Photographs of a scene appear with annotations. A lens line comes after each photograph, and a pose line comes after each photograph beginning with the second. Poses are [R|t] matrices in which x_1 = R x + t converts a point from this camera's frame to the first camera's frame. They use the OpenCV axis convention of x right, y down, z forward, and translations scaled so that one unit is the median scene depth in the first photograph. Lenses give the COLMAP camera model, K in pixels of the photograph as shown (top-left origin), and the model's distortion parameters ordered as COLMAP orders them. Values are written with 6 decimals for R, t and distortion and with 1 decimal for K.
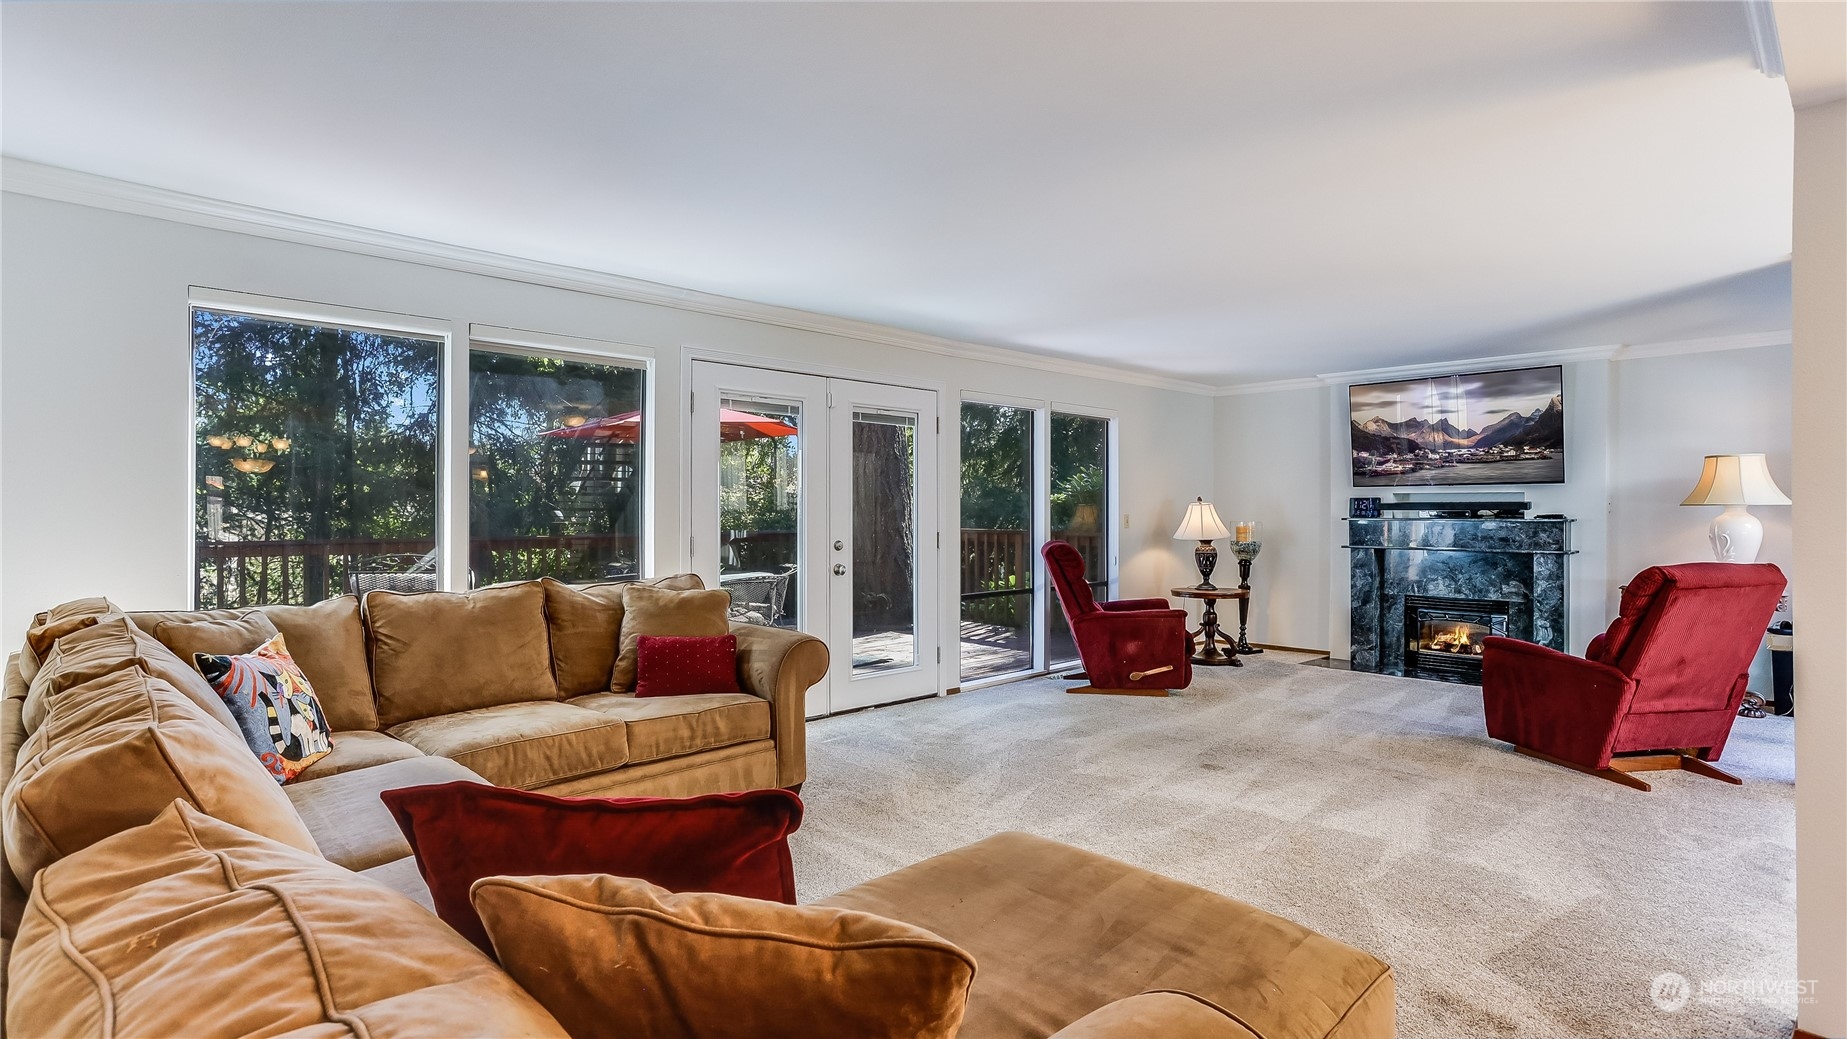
lens RADIAL K [[898.5, 0, 918.1], [0, 898.5, 507.9], [0, 0, 1]] dist [-0.042795, 0.025246]
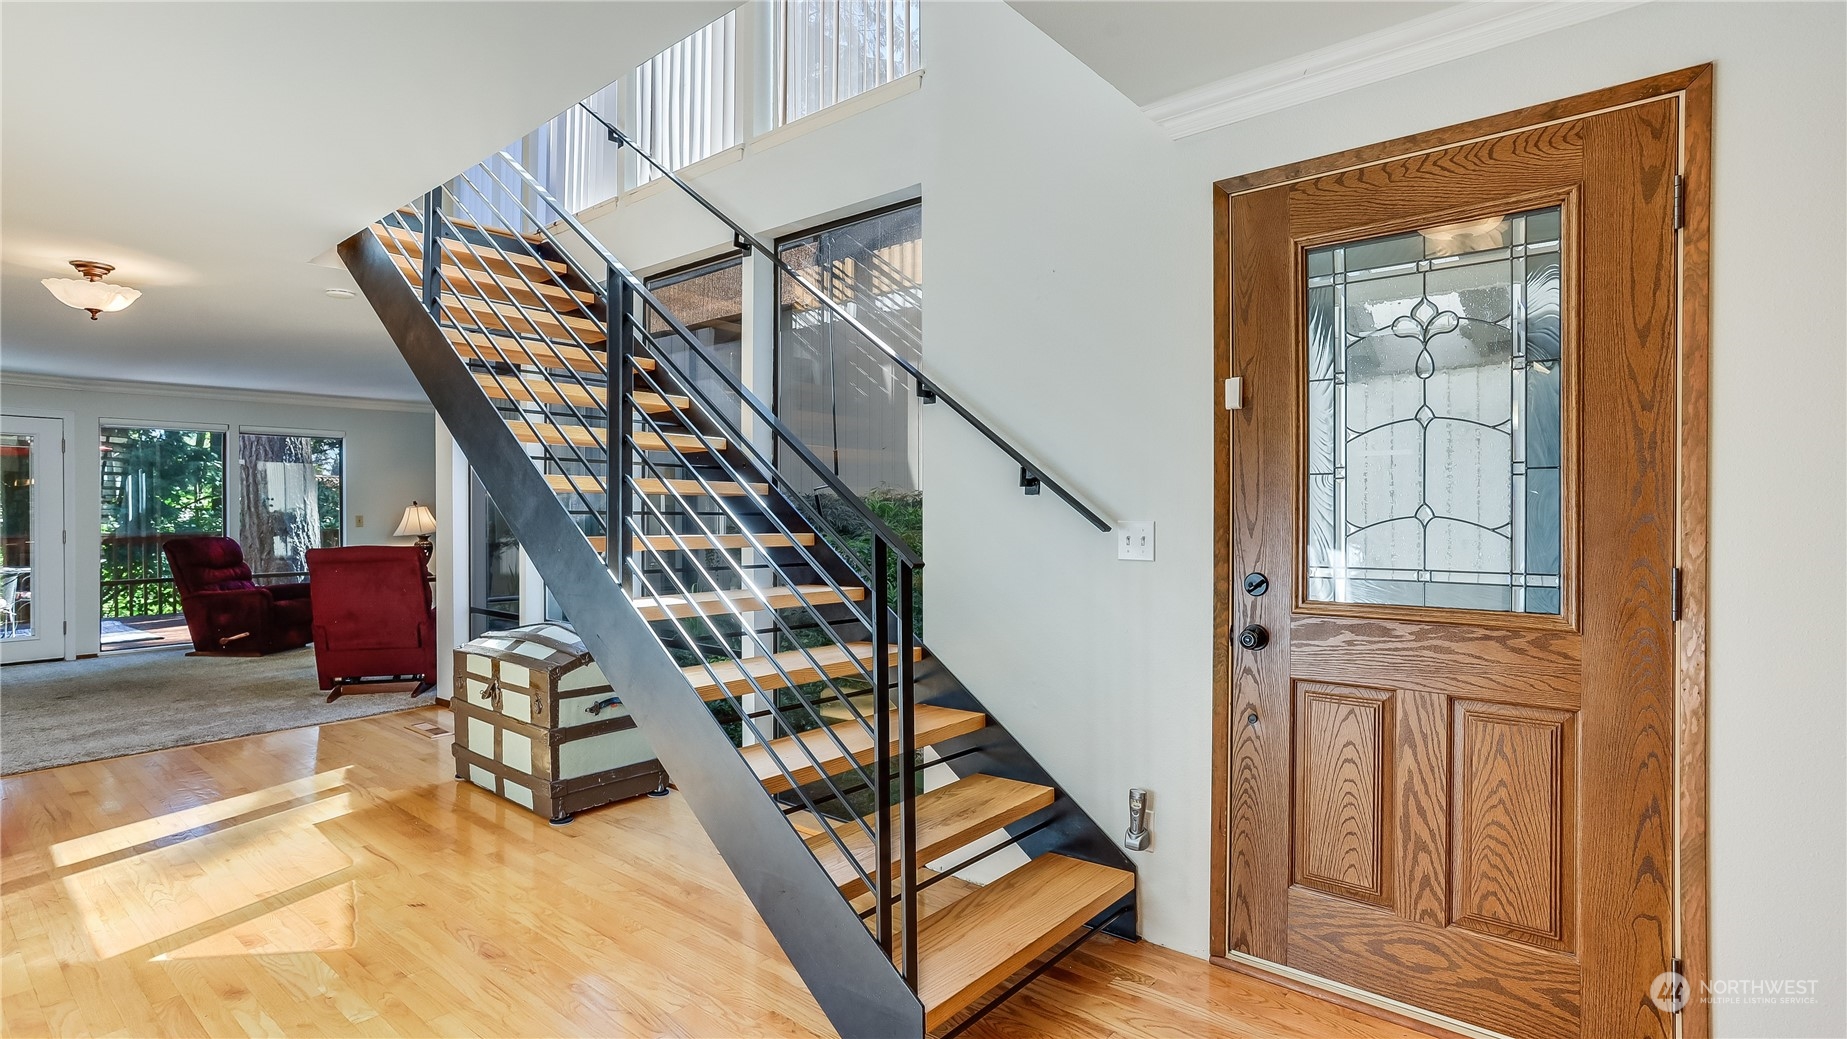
lens RADIAL K [[898.5, 0, 929.0], [0, 898.5, 513.3], [0, 0, 1]] dist [-0.042795, 0.025246]
pose [[0.991981, -0.005154, 0.126282, 1.043322], [0.004761, 0.999983, 0.003412, 0.004771], [-0.126298, -0.002784, 0.991988, -0.371495]]
